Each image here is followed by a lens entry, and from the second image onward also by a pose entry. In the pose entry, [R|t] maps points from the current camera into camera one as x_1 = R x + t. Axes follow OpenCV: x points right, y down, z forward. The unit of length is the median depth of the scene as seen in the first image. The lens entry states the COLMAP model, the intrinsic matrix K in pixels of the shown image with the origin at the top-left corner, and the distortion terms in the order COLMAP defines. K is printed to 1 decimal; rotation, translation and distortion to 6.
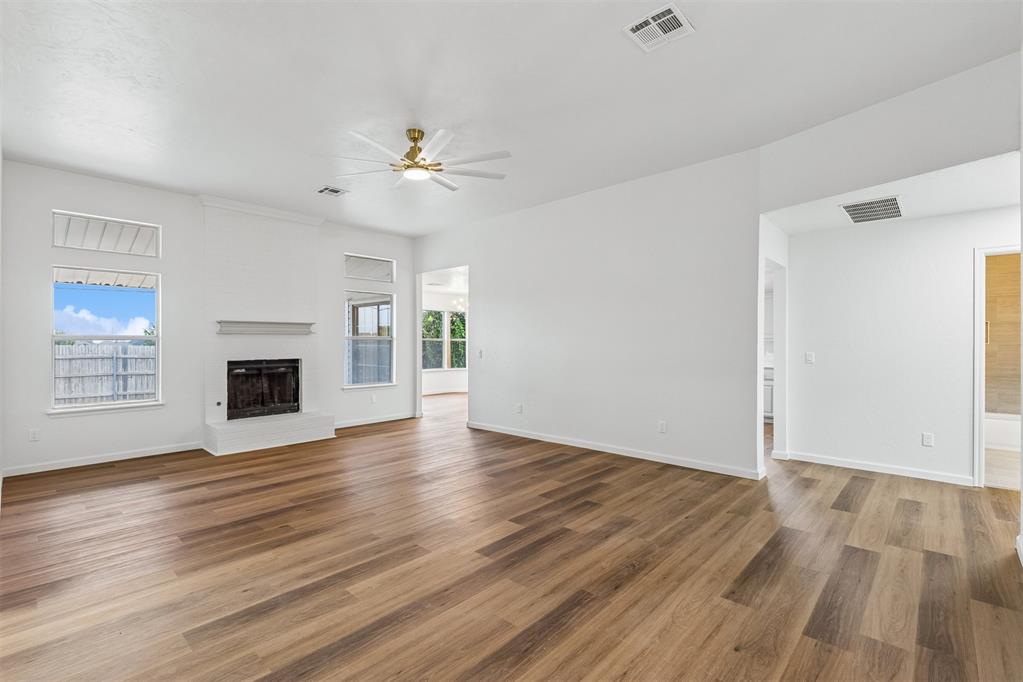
lens RADIAL K [[465.6, 0, 512.0], [0, 465.6, 338.2], [0, 0, 1]] dist [0.004797, 0.000317]
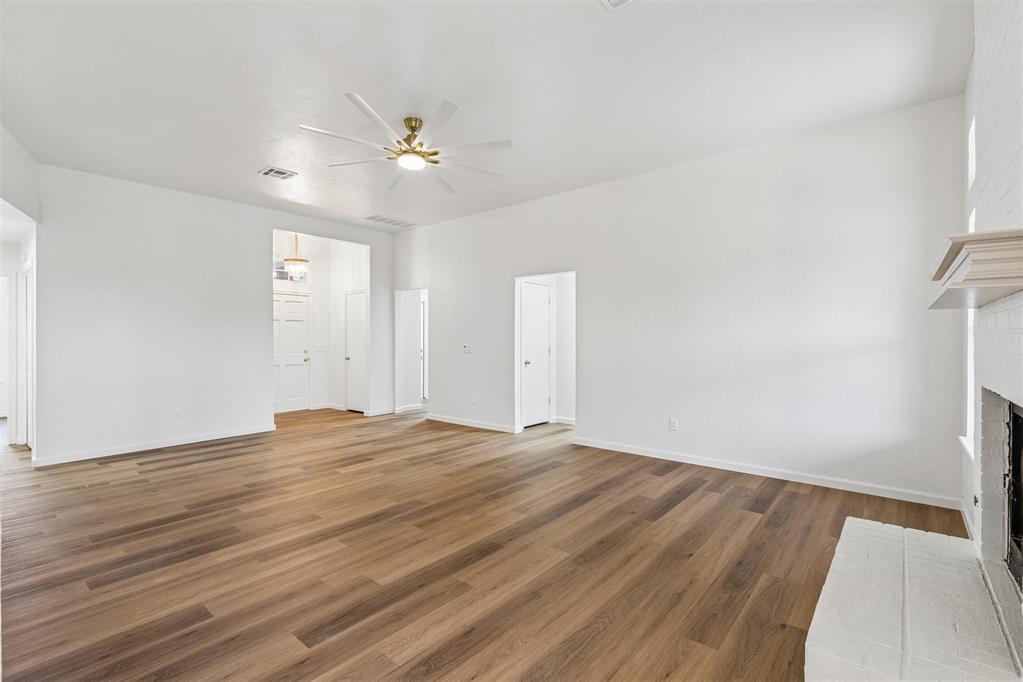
lens RADIAL K [[465.6, 0, 512.0], [0, 465.6, 338.2], [0, 0, 1]] dist [0.004797, 0.000317]
pose [[-0.998455, 0.008256, -0.054954, -0.356757], [0.008469, 0.999957, -0.003648, 0.015953], [0.054921, -0.004107, -0.998482, 1.969052]]
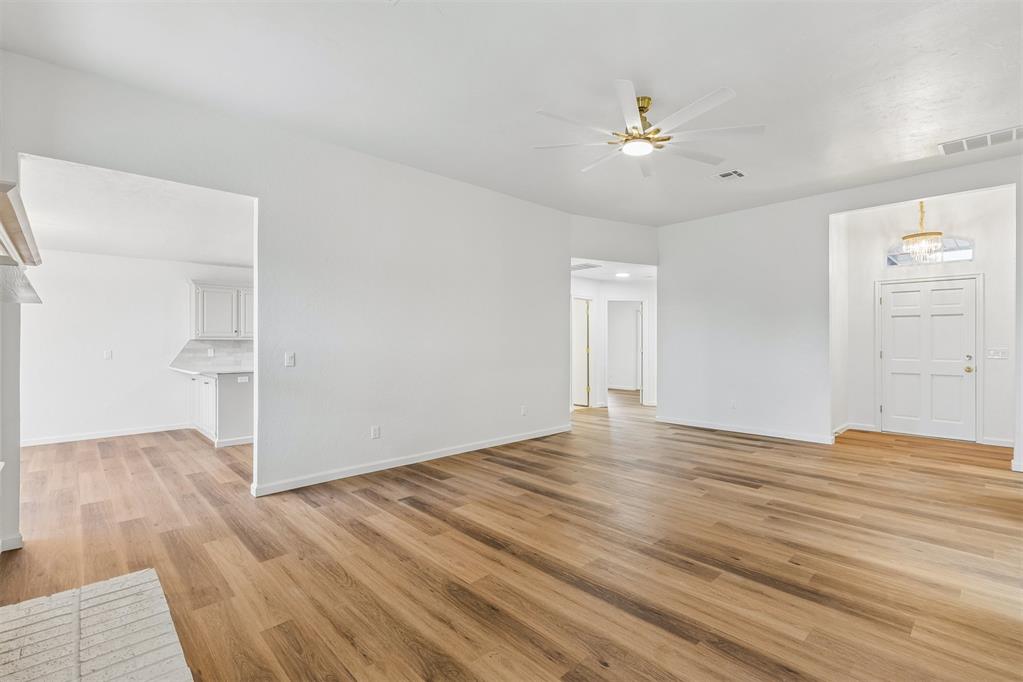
lens RADIAL K [[465.6, 0, 512.0], [0, 465.6, 338.2], [0, 0, 1]] dist [0.004797, 0.000317]
pose [[0.061342, 0.009389, 0.998073, -1.097442], [-0.002483, 0.999954, -0.009254, 0.015787], [-0.998114, -0.001910, 0.061362, 1.185815]]
